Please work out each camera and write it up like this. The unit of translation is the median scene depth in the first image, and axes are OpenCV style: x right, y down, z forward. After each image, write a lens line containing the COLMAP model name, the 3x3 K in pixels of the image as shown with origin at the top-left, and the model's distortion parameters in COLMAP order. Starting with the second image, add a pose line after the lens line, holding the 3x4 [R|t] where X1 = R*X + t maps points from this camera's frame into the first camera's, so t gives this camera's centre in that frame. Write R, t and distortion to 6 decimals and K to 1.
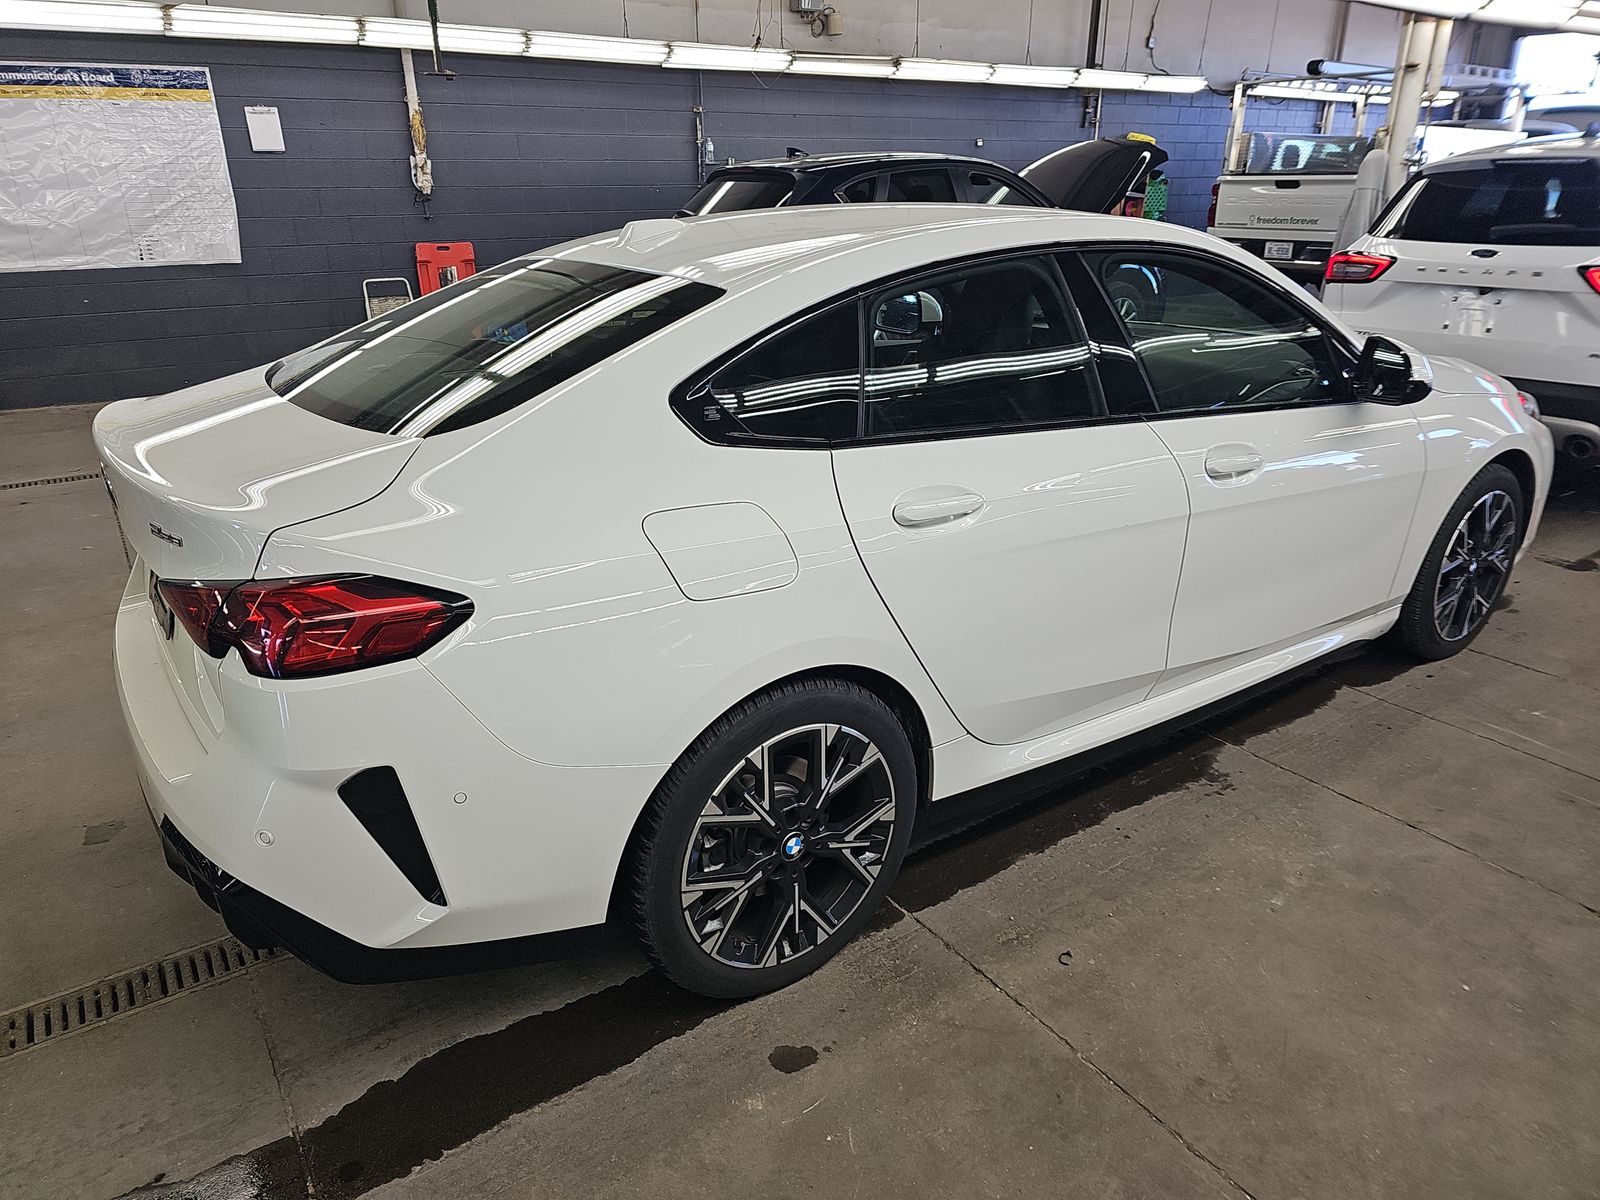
lens RADIAL K [[1070.6, 0, 794.0], [0, 1070.6, 604.1], [0, 0, 1]] dist [0.042801, -0.053338]
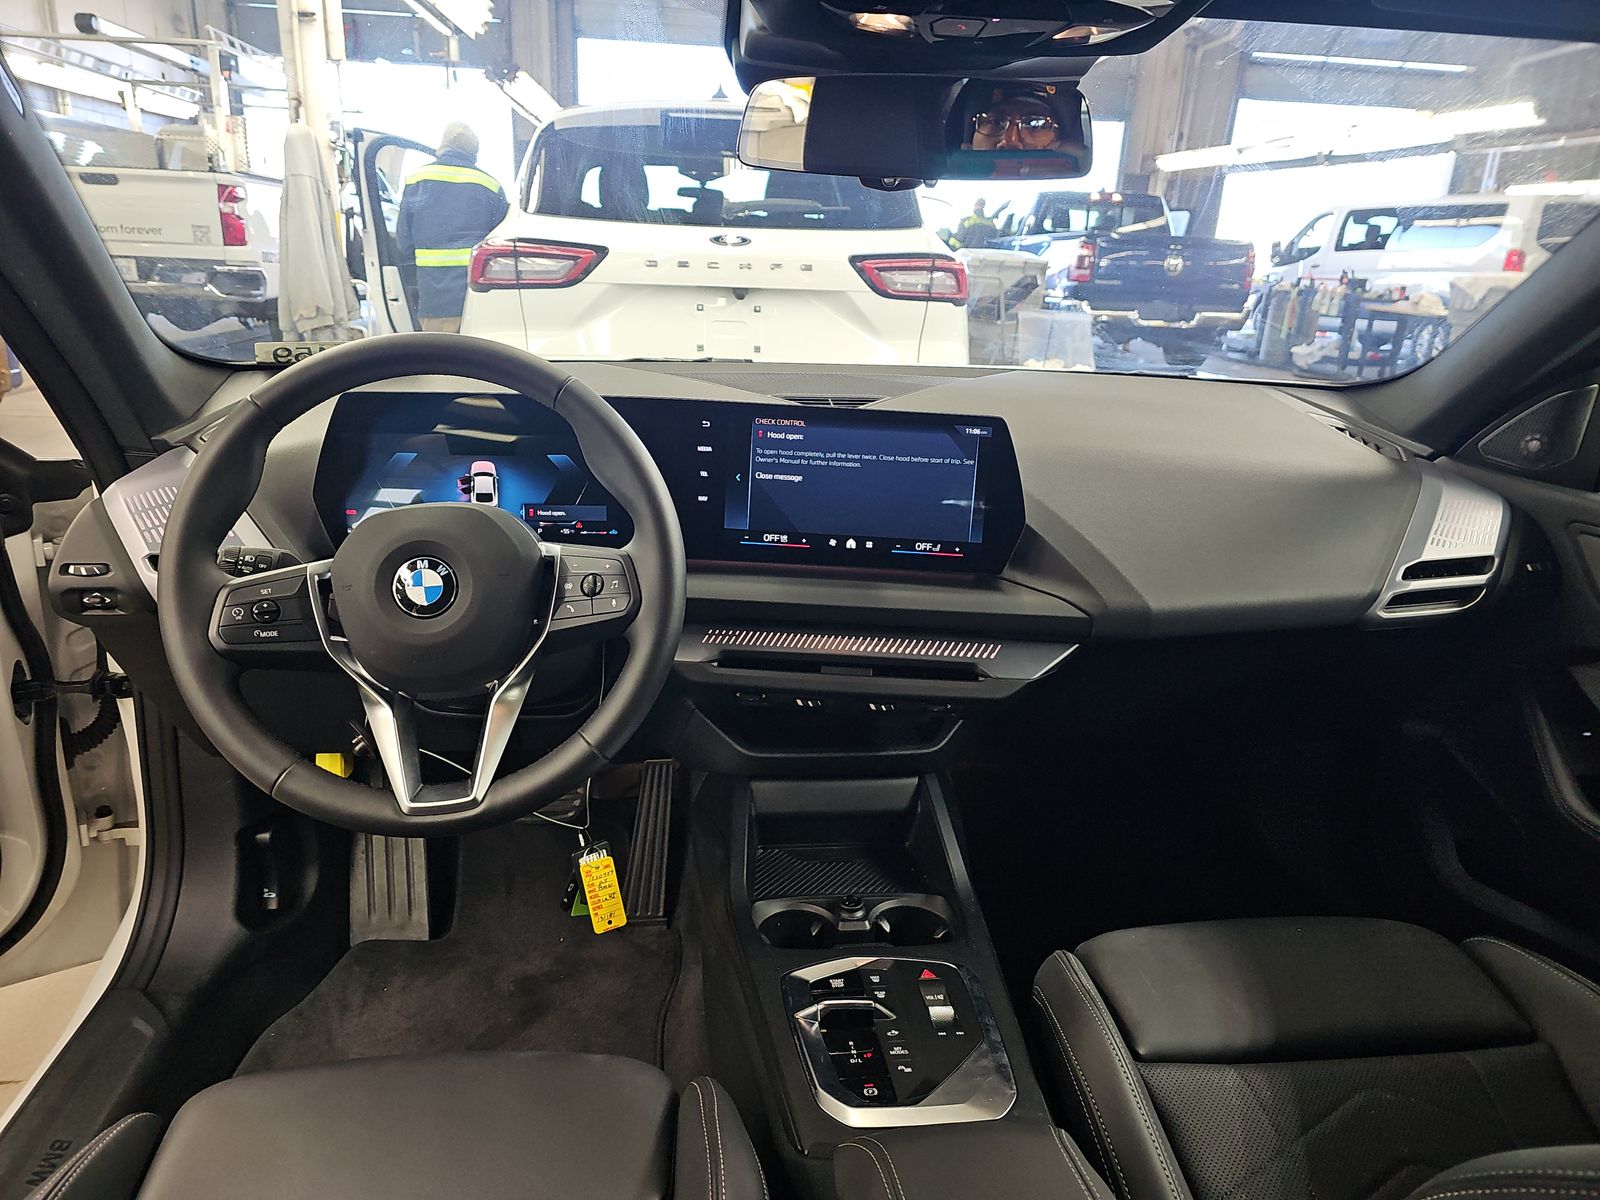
lens RADIAL K [[1065.0, 0, 800.0], [0, 1065.0, 600.0], [0, 0, 1]] dist [0.047569, -0.050025]
pose [[0.489568, -0.245583, 0.836667, 0.010427], [0.275781, 0.953874, 0.118616, -0.074340], [-0.827205, 0.172666, 0.534713, 0.272487]]
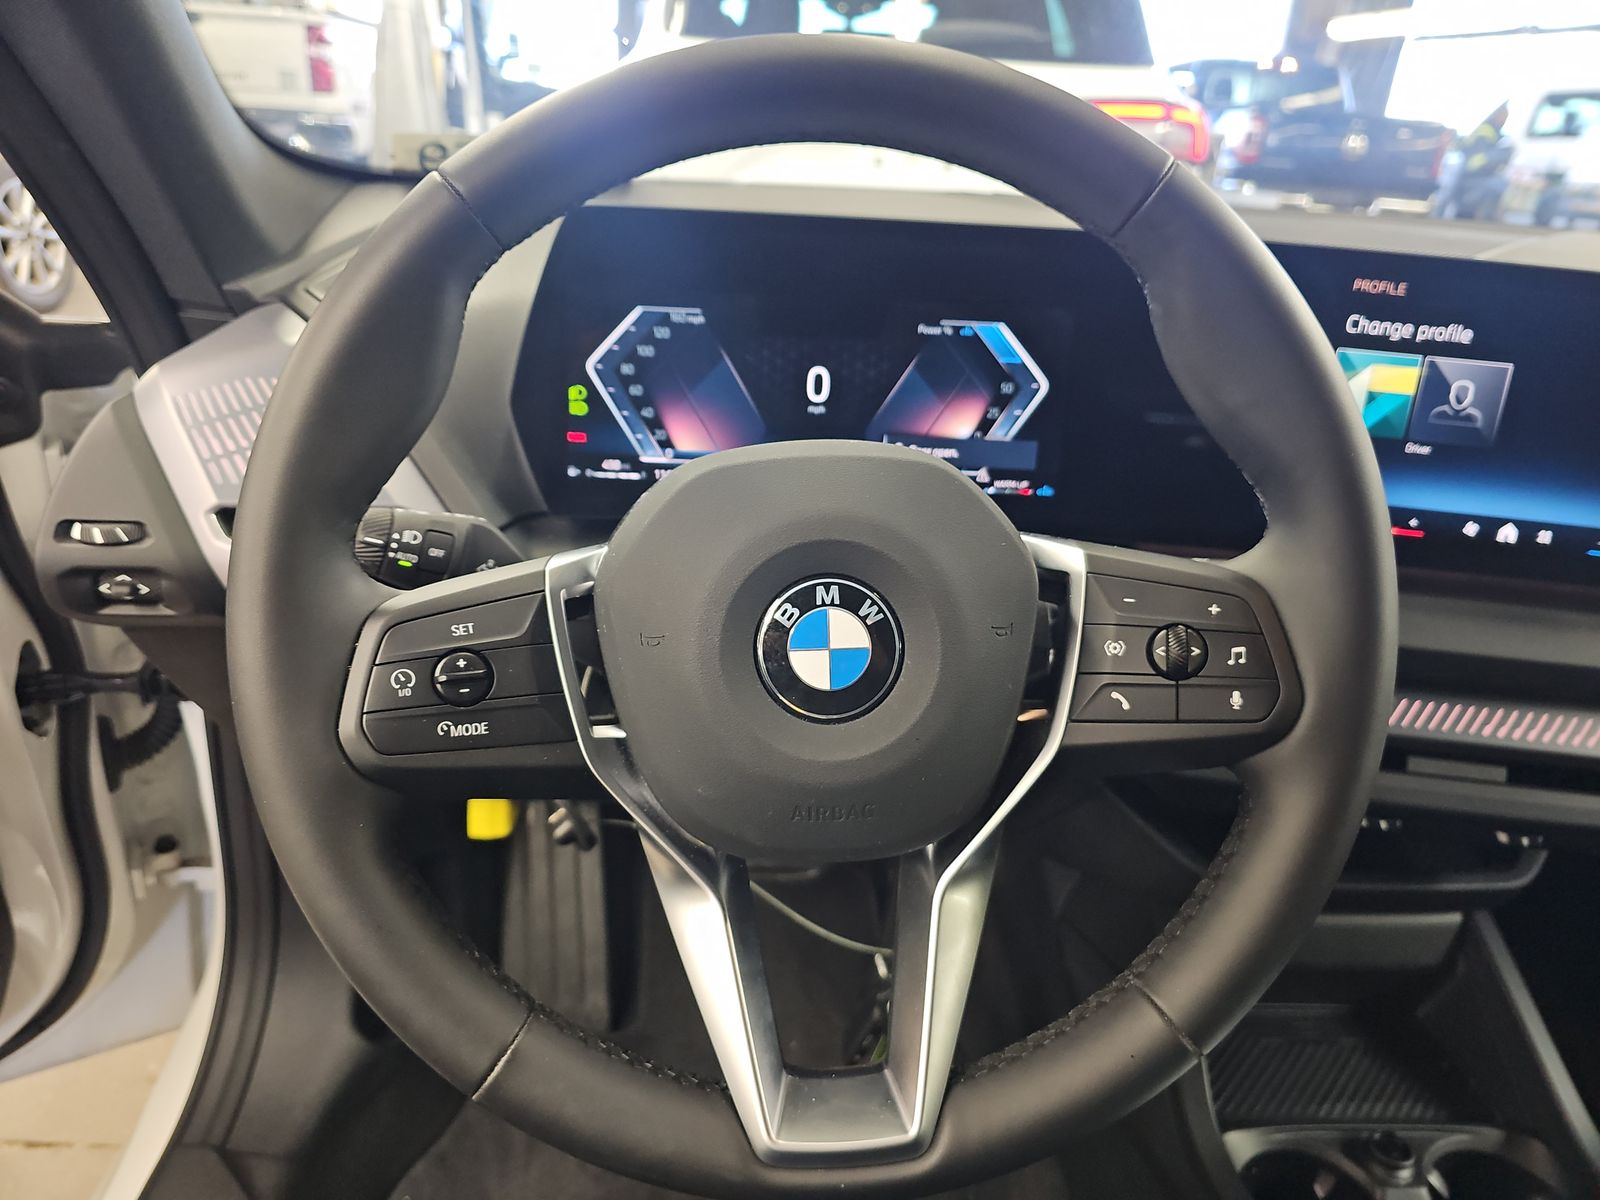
lens RADIAL K [[1070.6, 0, 794.0], [0, 1070.6, 604.1], [0, 0, 1]] dist [0.042801, -0.053338]
pose [[0.557047, -0.300082, 0.774371, 0.054110], [0.240115, 0.950808, 0.195727, -0.086499], [-0.795012, 0.076909, 0.601699, 0.347378]]
